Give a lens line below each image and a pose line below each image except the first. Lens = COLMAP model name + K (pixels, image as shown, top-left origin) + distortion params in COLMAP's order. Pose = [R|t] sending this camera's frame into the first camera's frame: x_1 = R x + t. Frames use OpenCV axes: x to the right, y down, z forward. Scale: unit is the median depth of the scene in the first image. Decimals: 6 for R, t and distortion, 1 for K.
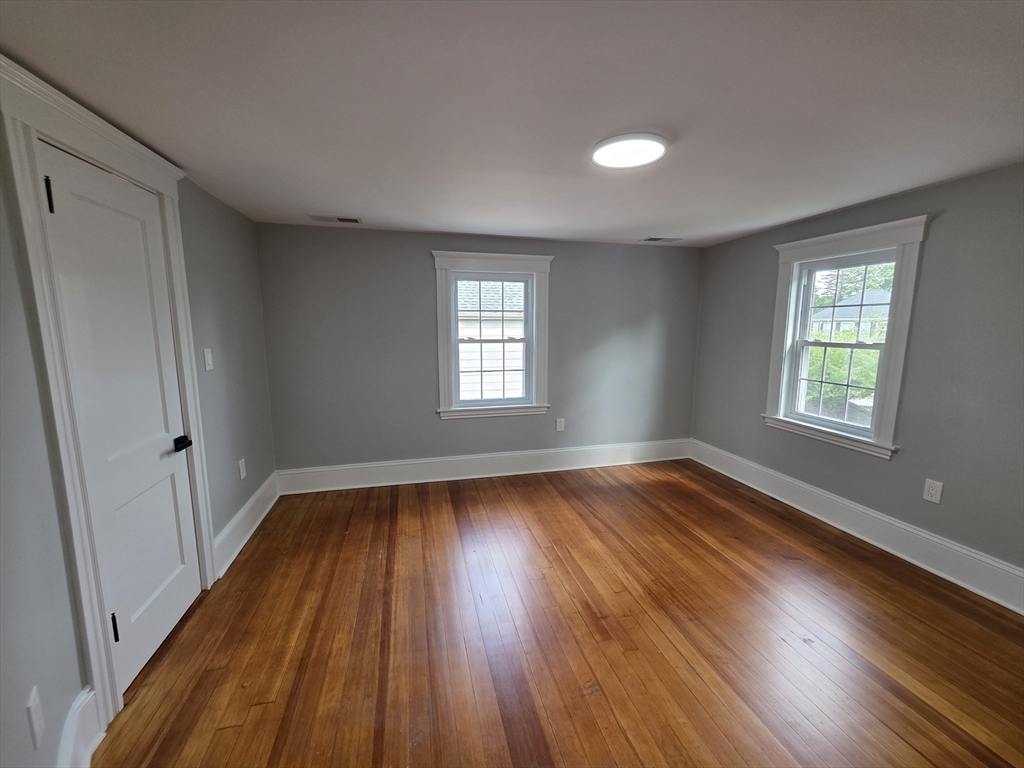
lens RADIAL K [[408.6, 0, 515.8], [0, 408.6, 381.4], [0, 0, 1]] dist [-0.003026, -0.000243]
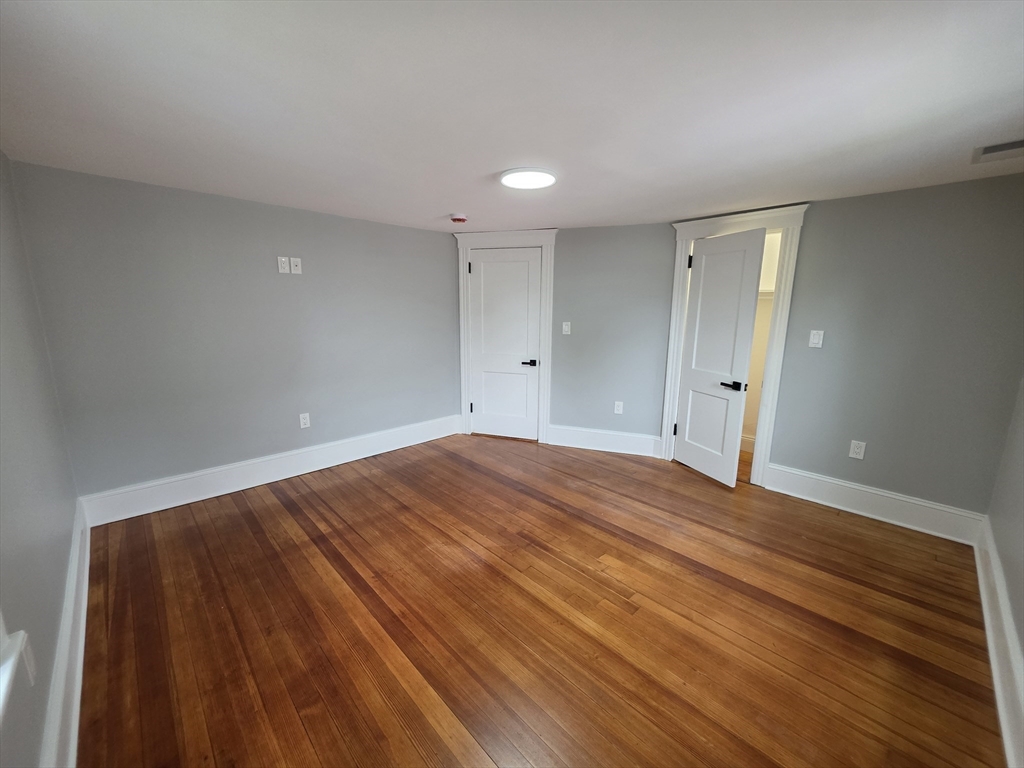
lens RADIAL K [[408.6, 0, 507.2], [0, 408.6, 386.4], [0, 0, 1]] dist [-0.003026, -0.000243]
pose [[-0.872395, 0.095406, -0.479401, 0.646219], [-0.072731, 0.944513, 0.320322, -0.225923], [0.483361, 0.314315, -0.817049, 1.425461]]
